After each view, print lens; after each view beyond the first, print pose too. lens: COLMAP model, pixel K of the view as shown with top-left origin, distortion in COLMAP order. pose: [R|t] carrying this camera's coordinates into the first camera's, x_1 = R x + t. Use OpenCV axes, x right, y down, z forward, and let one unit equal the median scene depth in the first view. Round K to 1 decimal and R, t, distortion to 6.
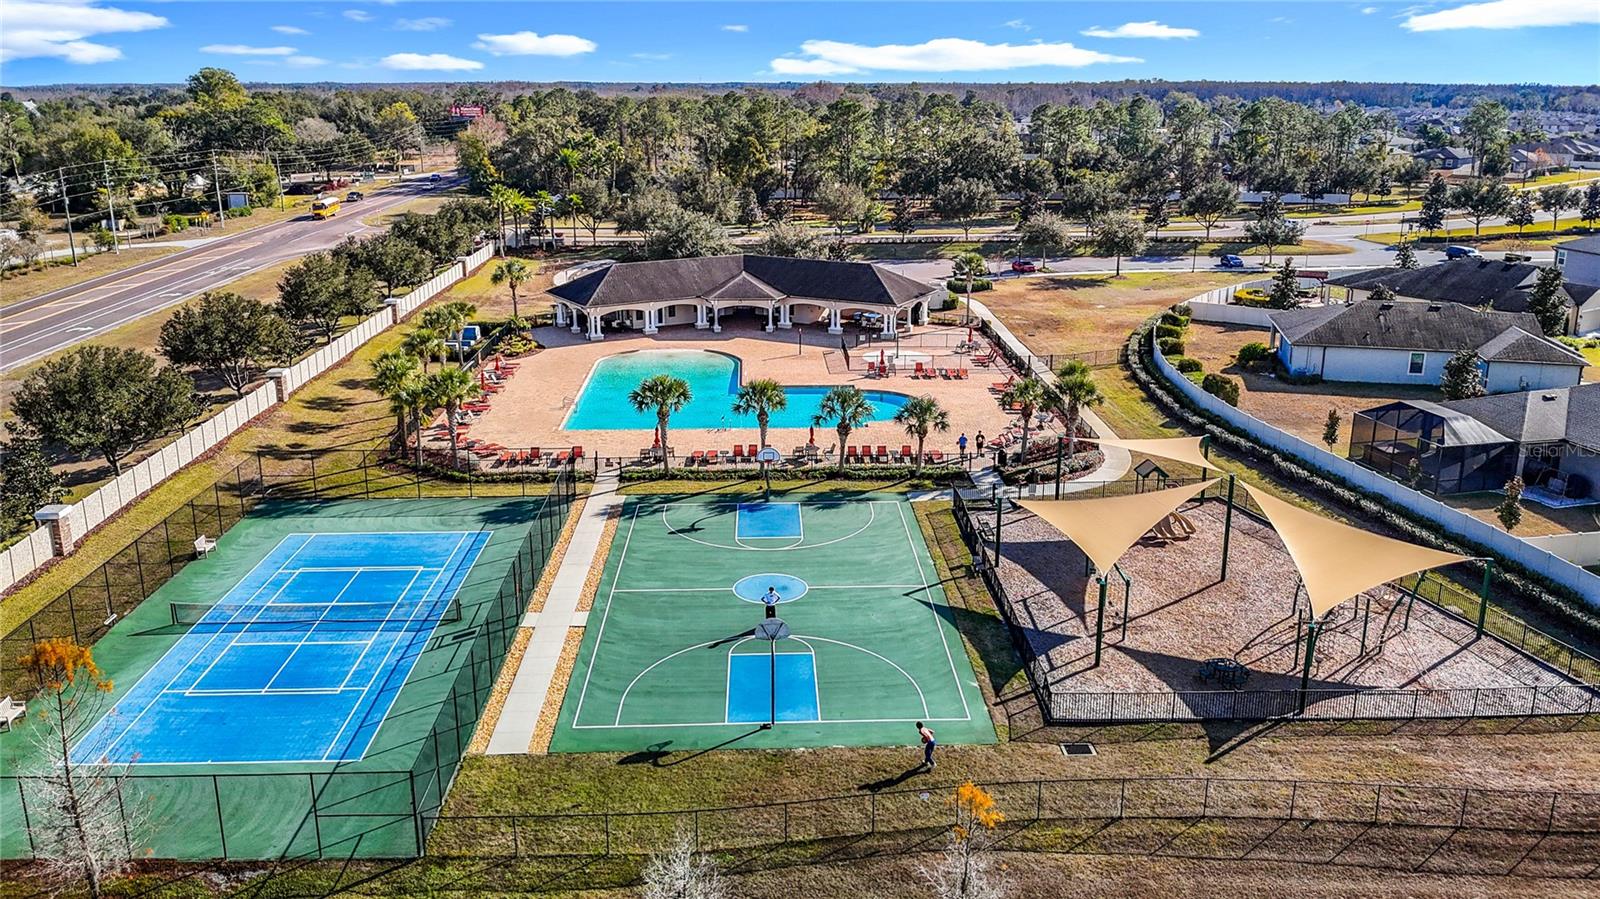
lens RADIAL K [[1190.2, 0, 811.0], [0, 1190.2, 451.7], [0, 0, 1]] dist [0.084453, -0.100647]
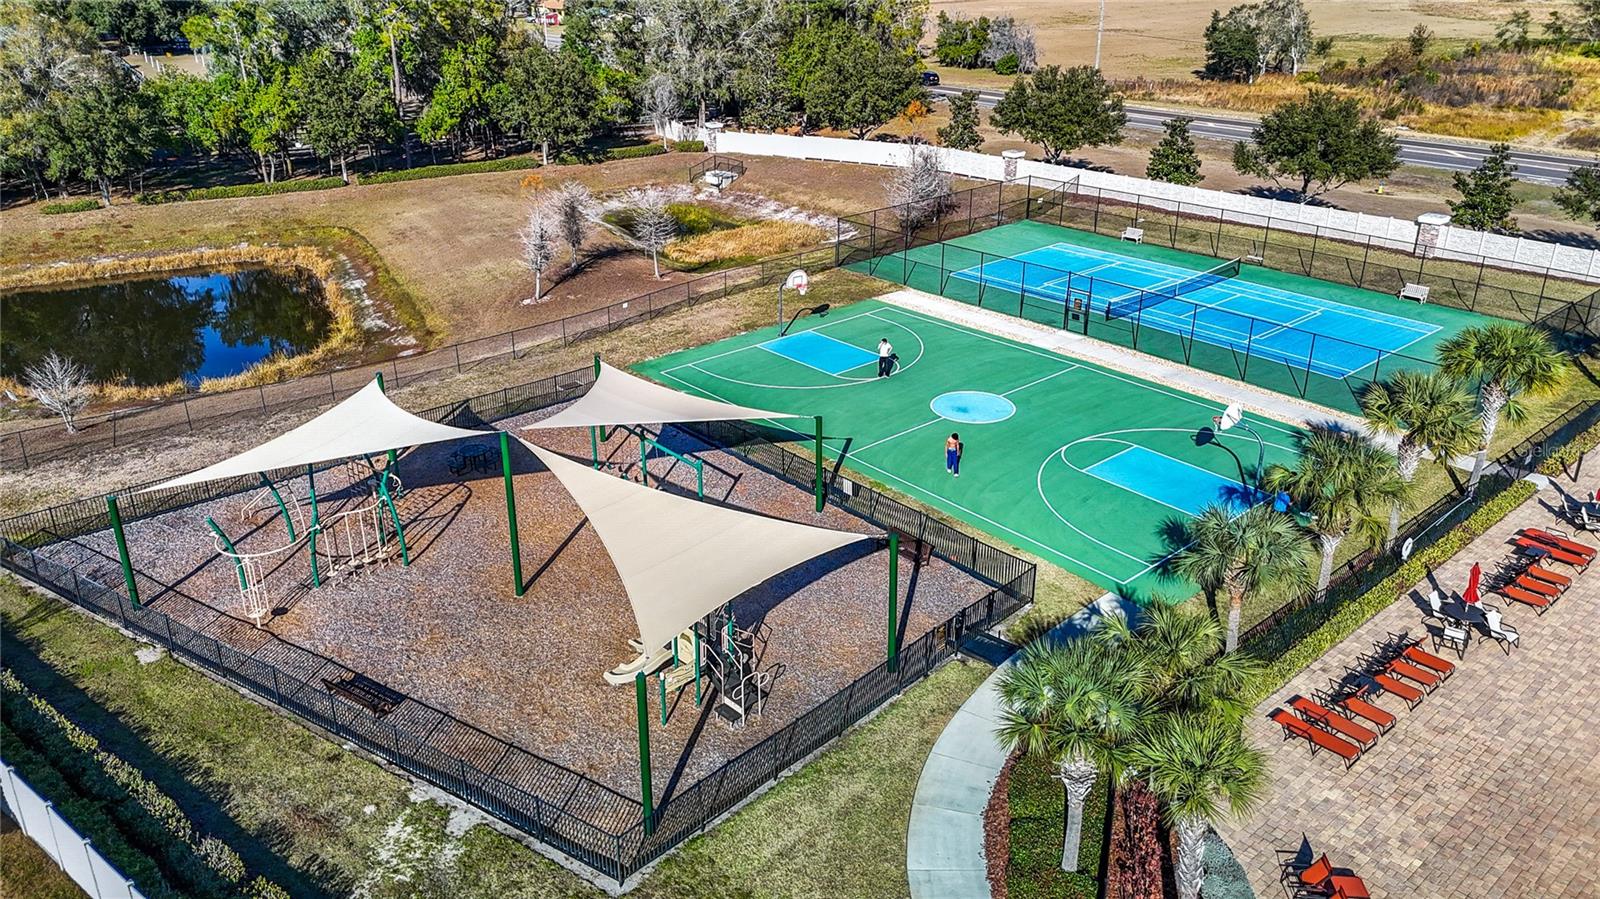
lens RADIAL K [[1190.2, 0, 811.0], [0, 1190.2, 451.7], [0, 0, 1]] dist [0.084453, -0.100647]
pose [[-0.766424, 0.263657, -0.585730, 0.484024], [-0.187587, 0.780251, 0.596674, -0.301943], [0.614334, 0.567180, -0.548544, 1.175068]]
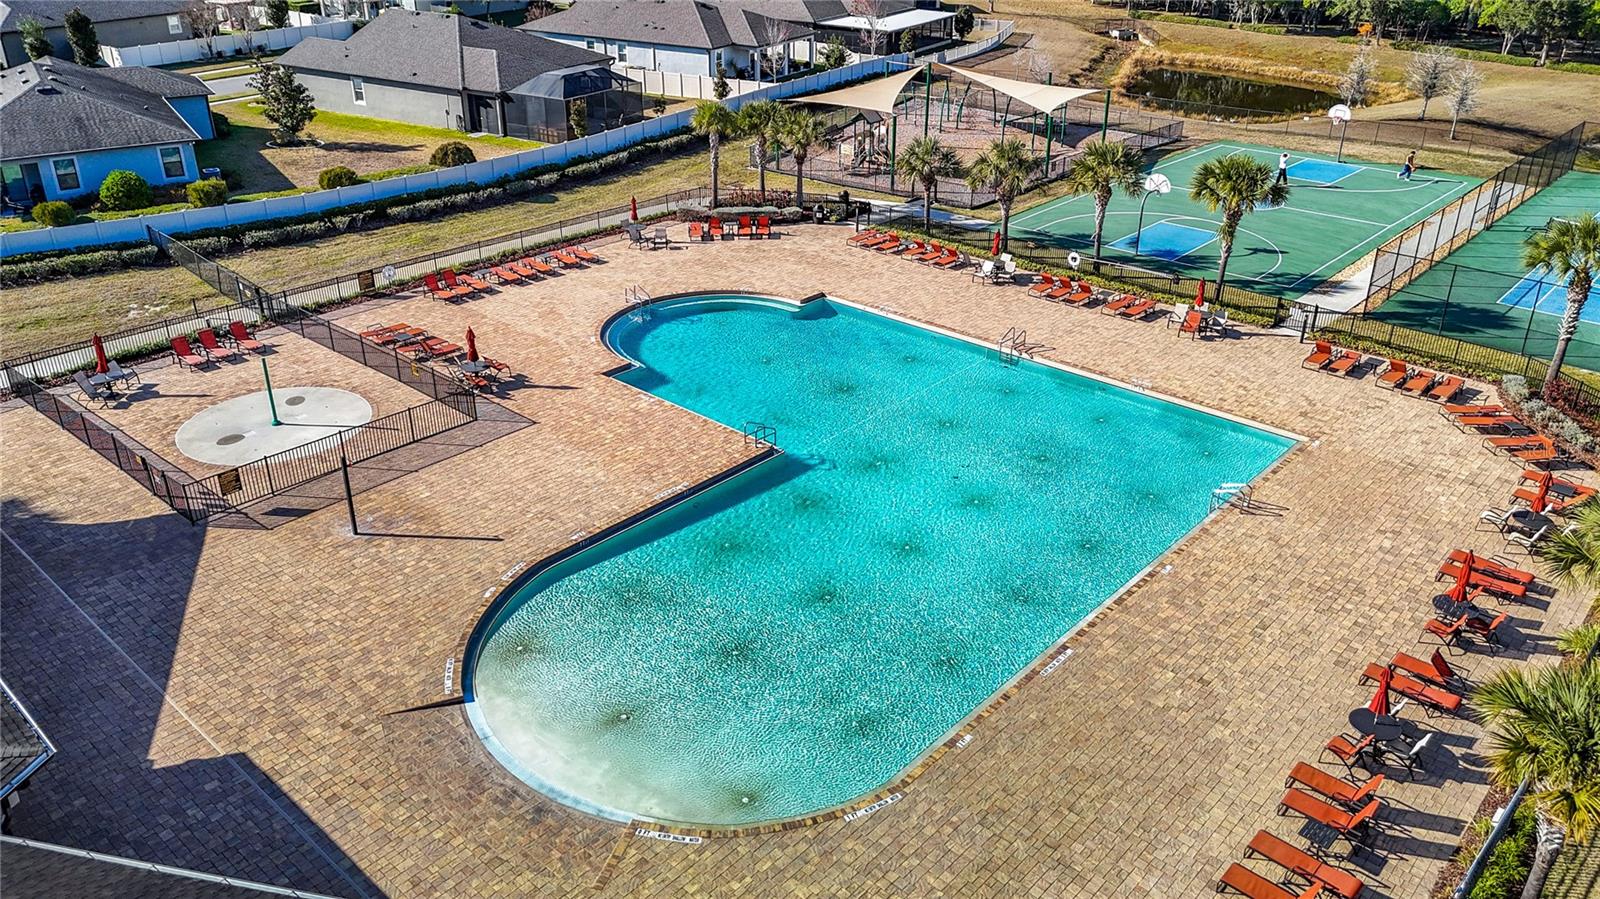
lens RADIAL K [[1190.2, 0, 811.0], [0, 1190.2, 451.7], [0, 0, 1]] dist [0.084453, -0.100647]
pose [[-0.714521, -0.319061, 0.622623, -0.440211], [0.200402, 0.759319, 0.619091, -0.418835], [-0.670297, 0.567129, -0.478609, 1.628735]]
